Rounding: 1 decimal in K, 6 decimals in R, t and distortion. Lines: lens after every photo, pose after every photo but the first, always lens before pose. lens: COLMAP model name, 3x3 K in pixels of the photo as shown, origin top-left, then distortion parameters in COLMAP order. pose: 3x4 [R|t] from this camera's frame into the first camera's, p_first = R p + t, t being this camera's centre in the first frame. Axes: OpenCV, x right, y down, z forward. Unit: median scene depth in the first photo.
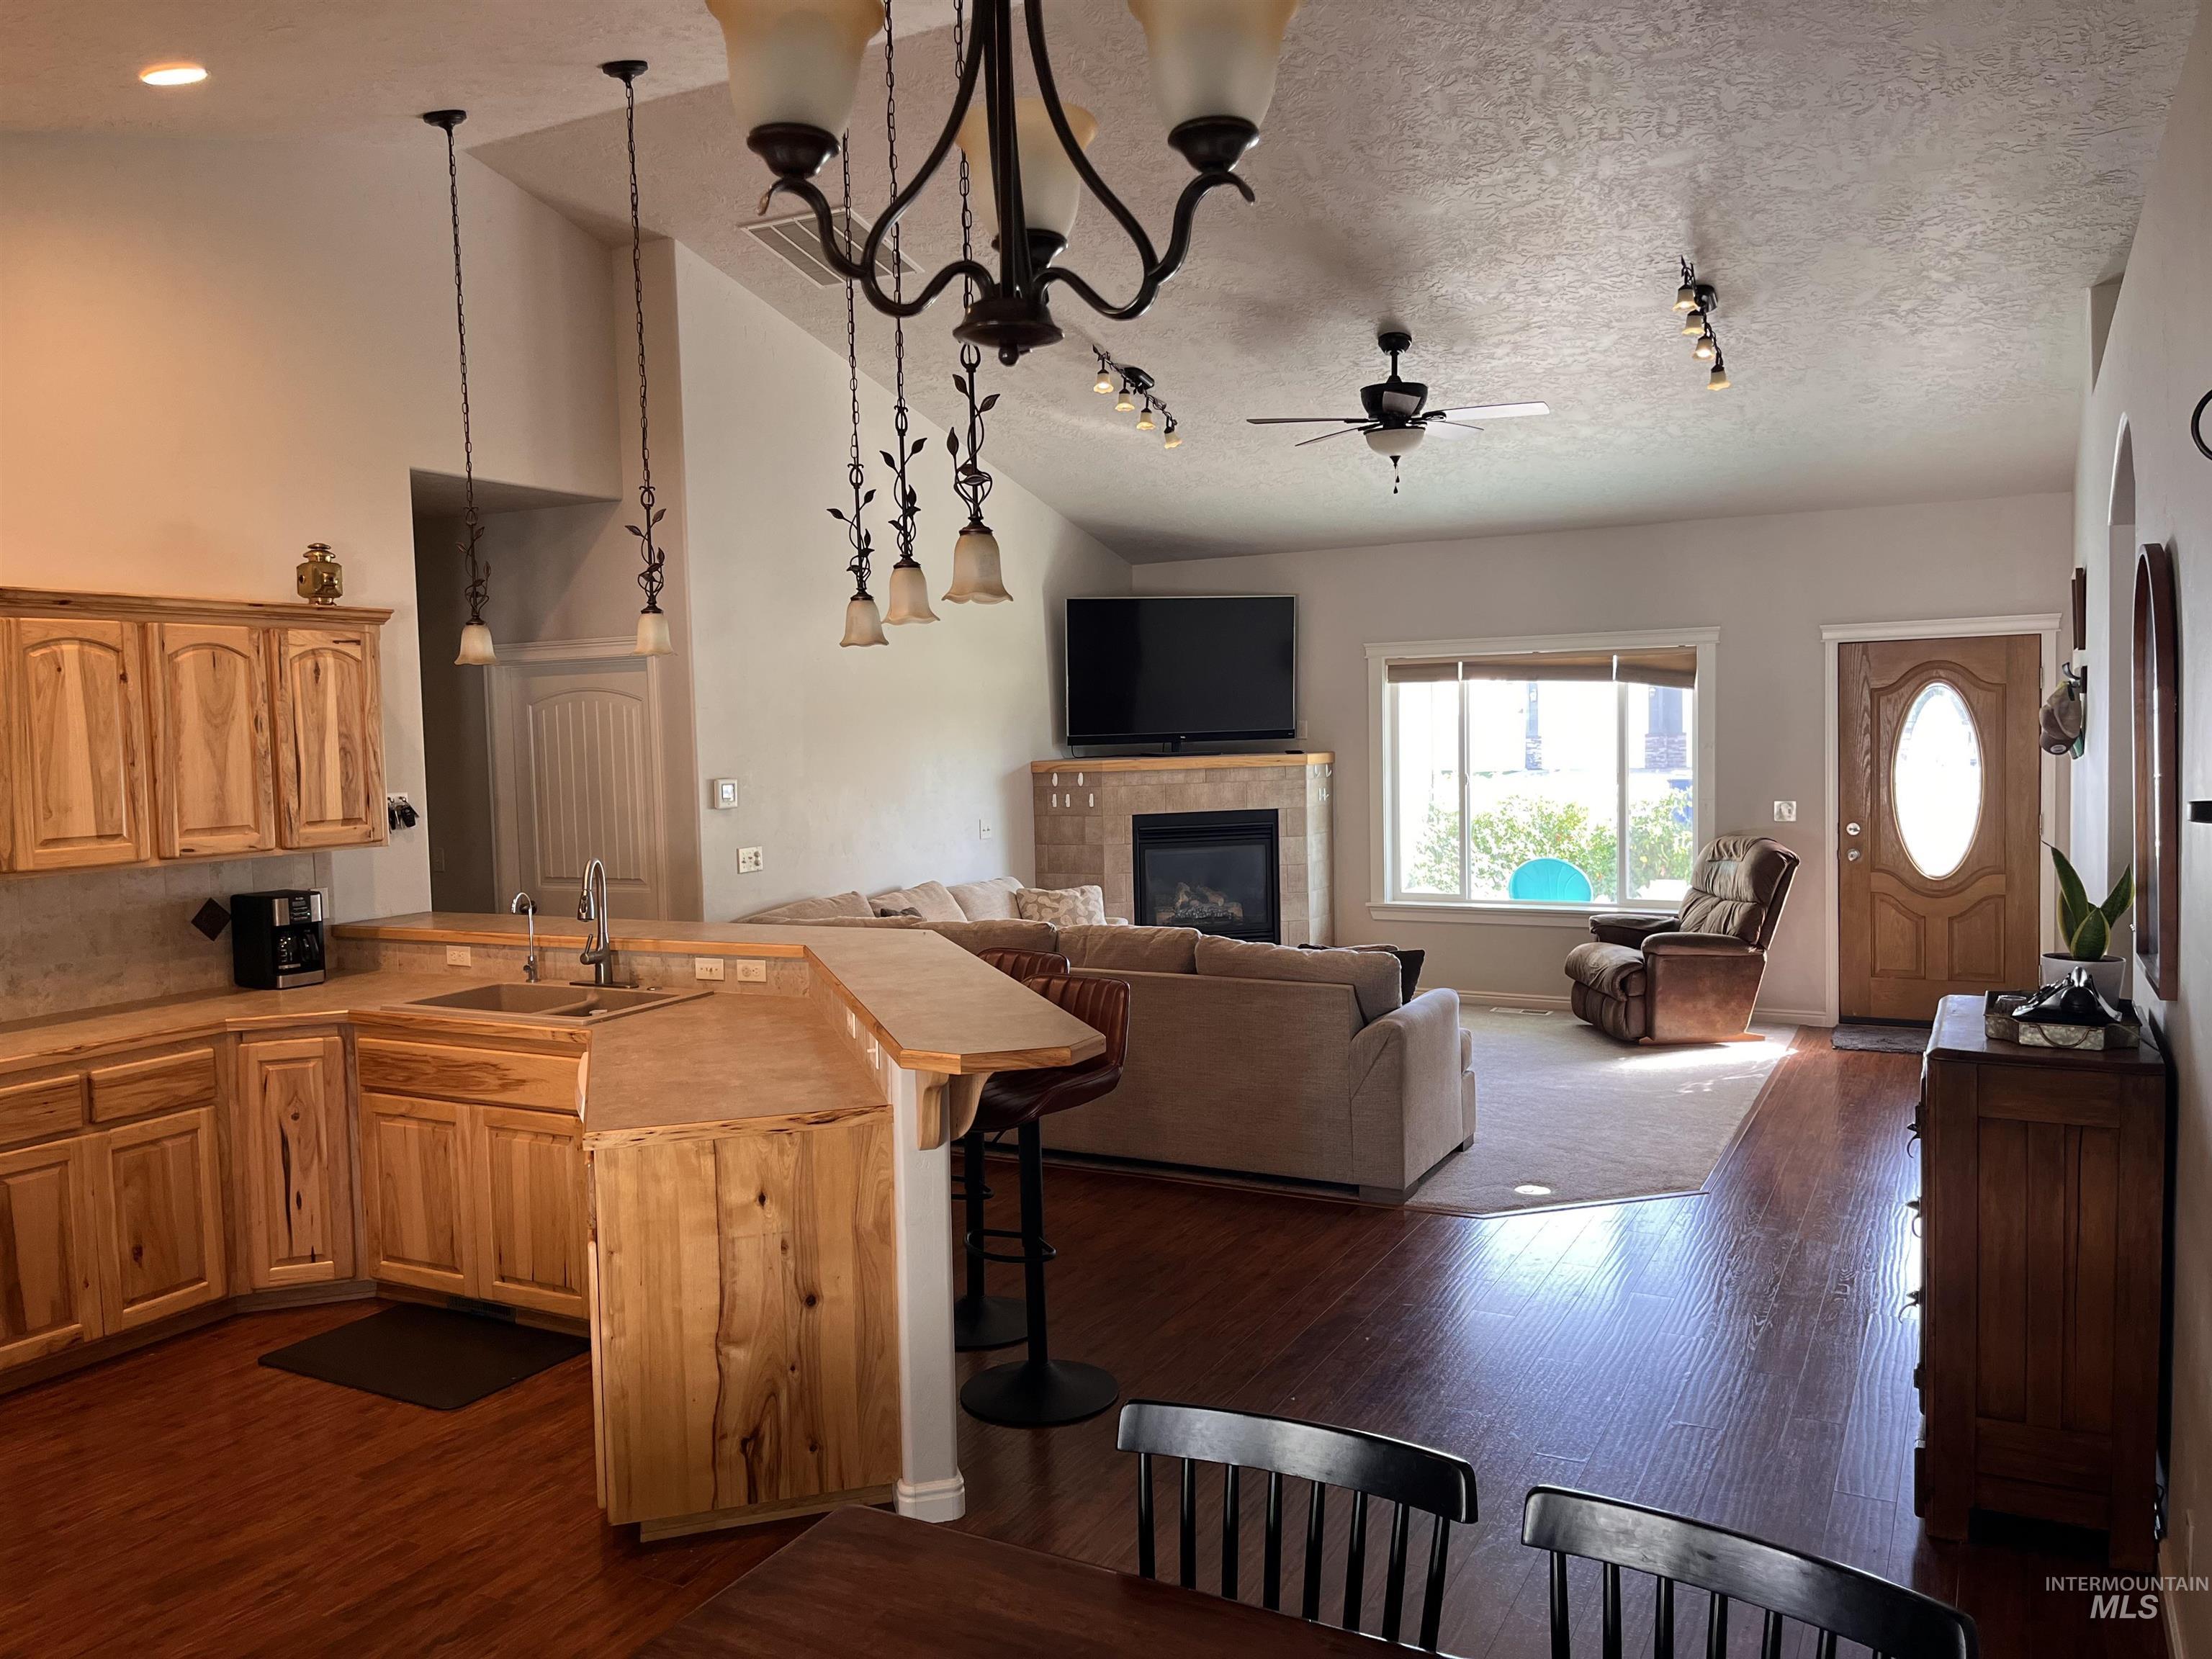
lens RADIAL K [[1667.3, 0, 1096.1], [0, 1667.3, 827.5], [0, 0, 1]] dist [0.066389, -0.080226]
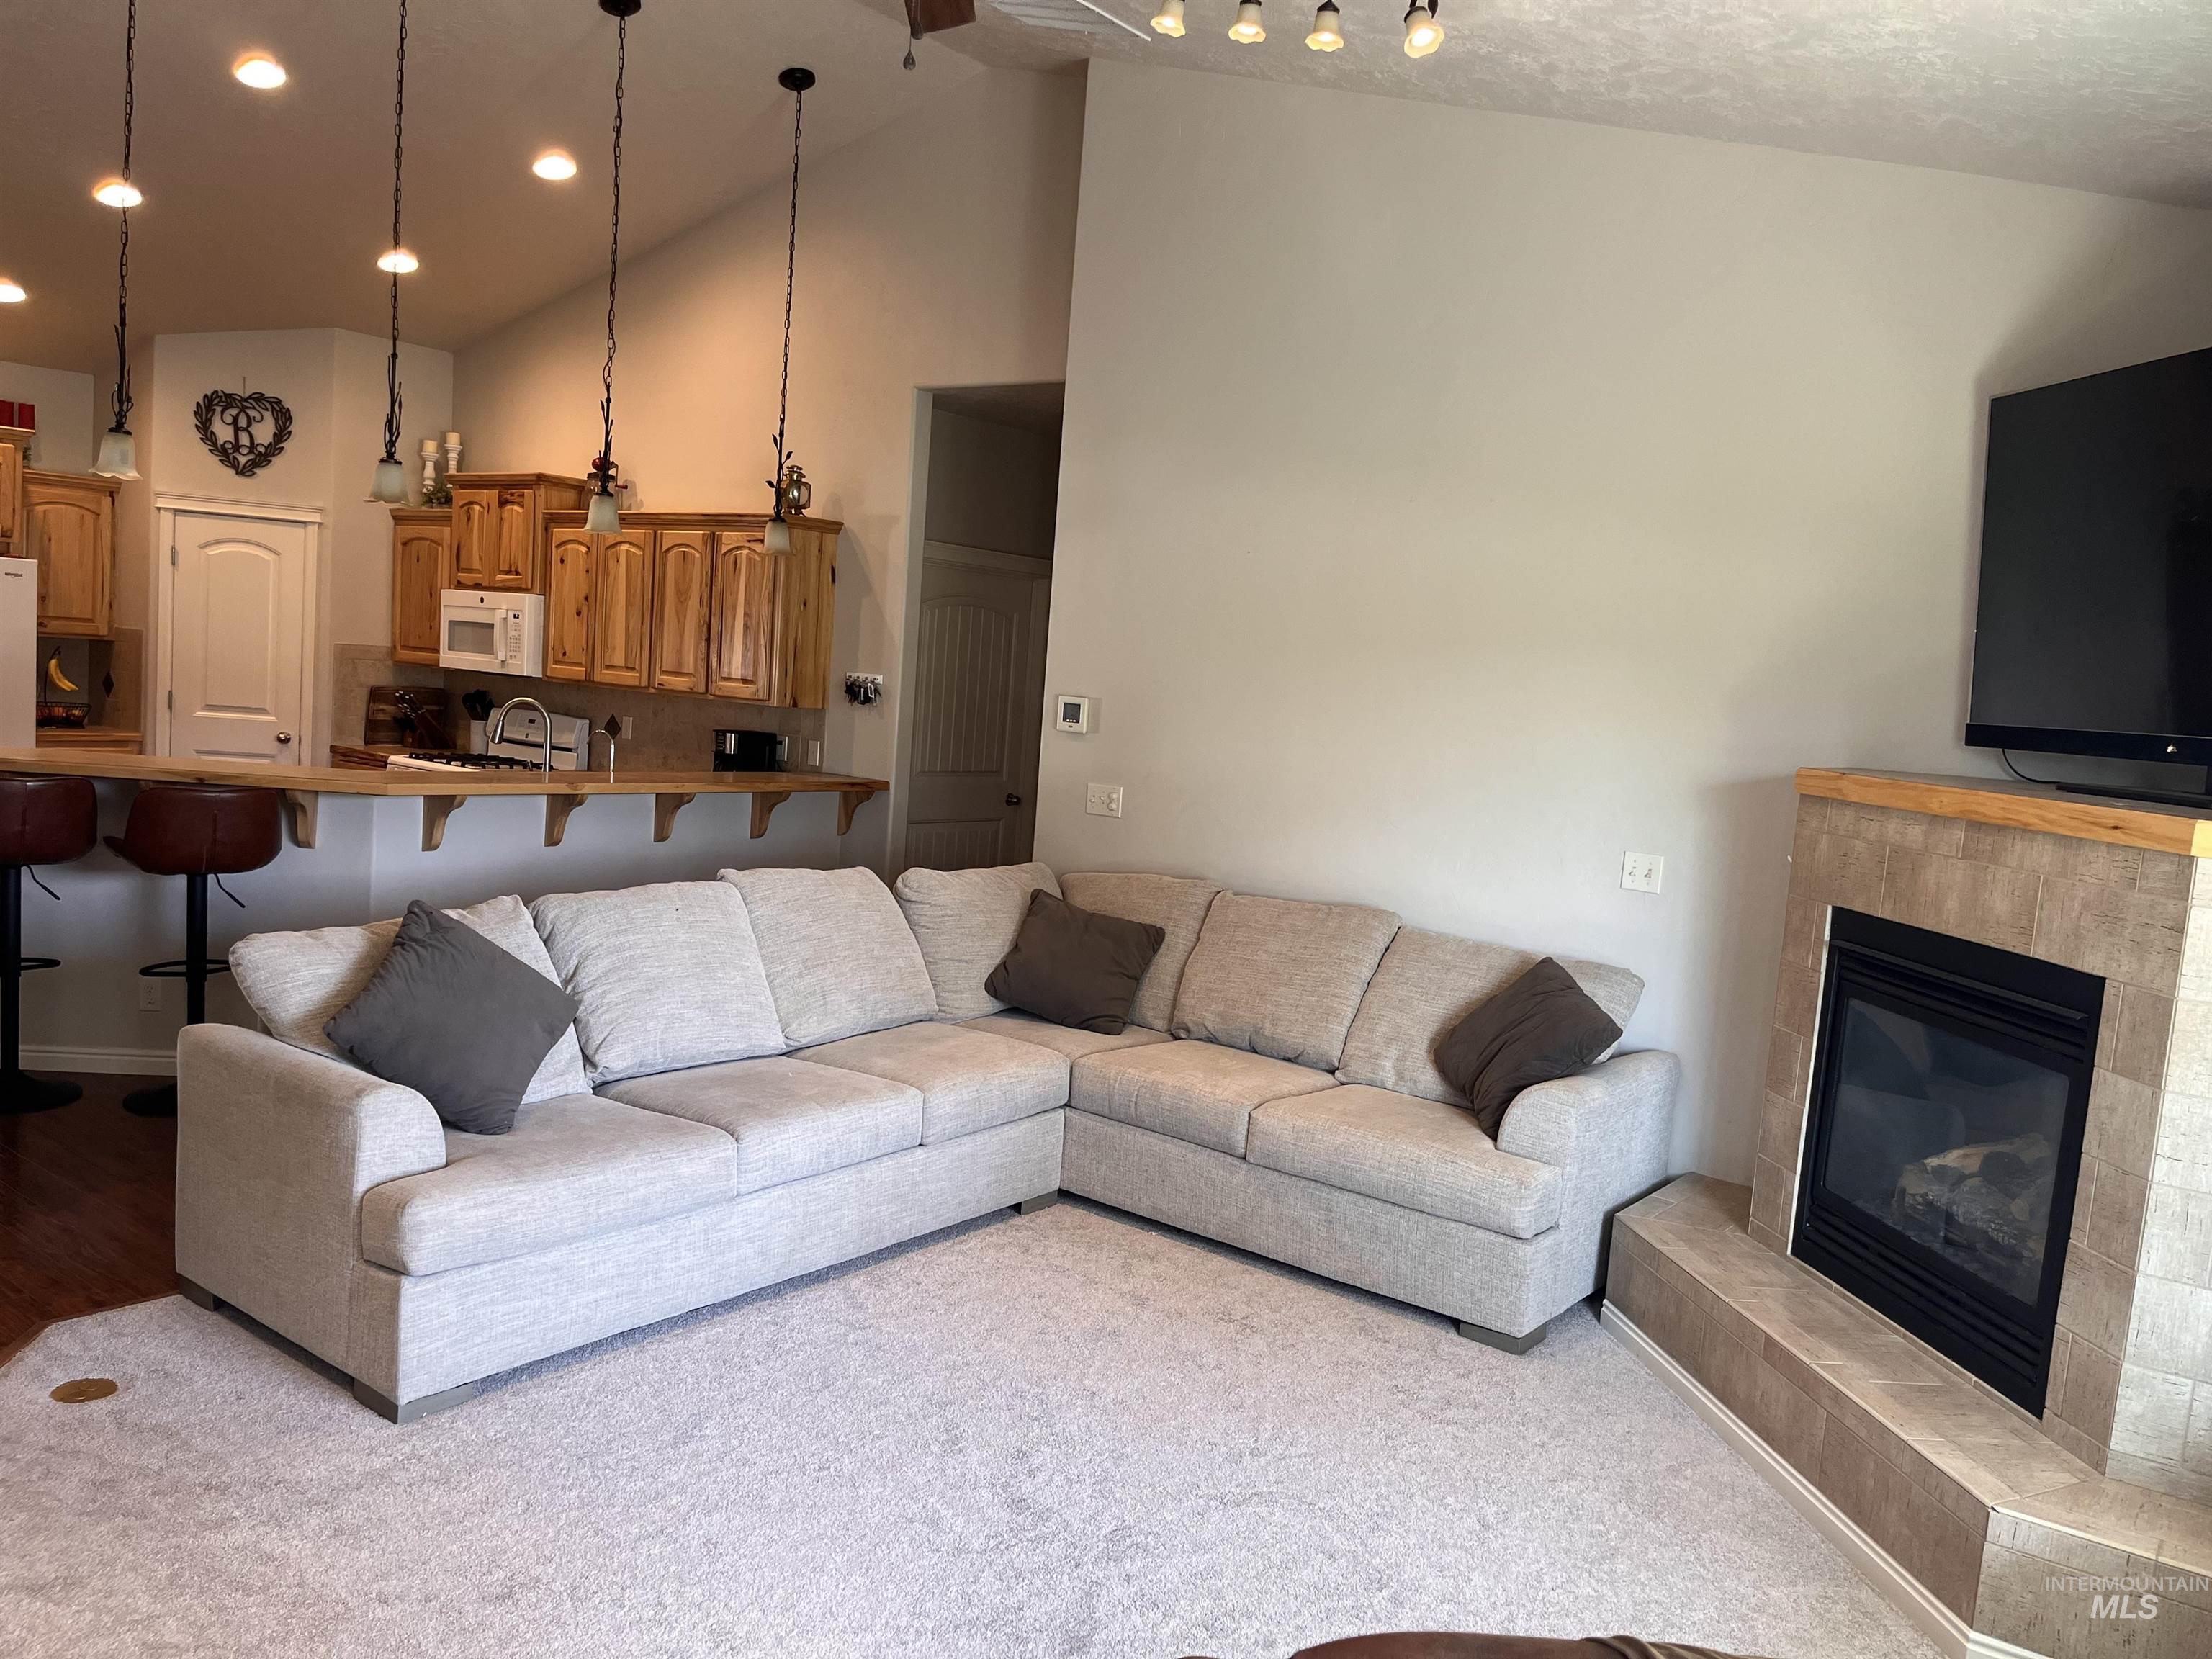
lens RADIAL K [[1667.3, 0, 1096.6], [0, 1667.3, 838.3], [0, 0, 1]] dist [0.066389, -0.080226]
pose [[-0.167185, 0.112151, -0.979526, 0.809048], [-0.133862, 0.981727, 0.135251, -0.098405], [0.976796, 0.153734, -0.149118, 1.527177]]
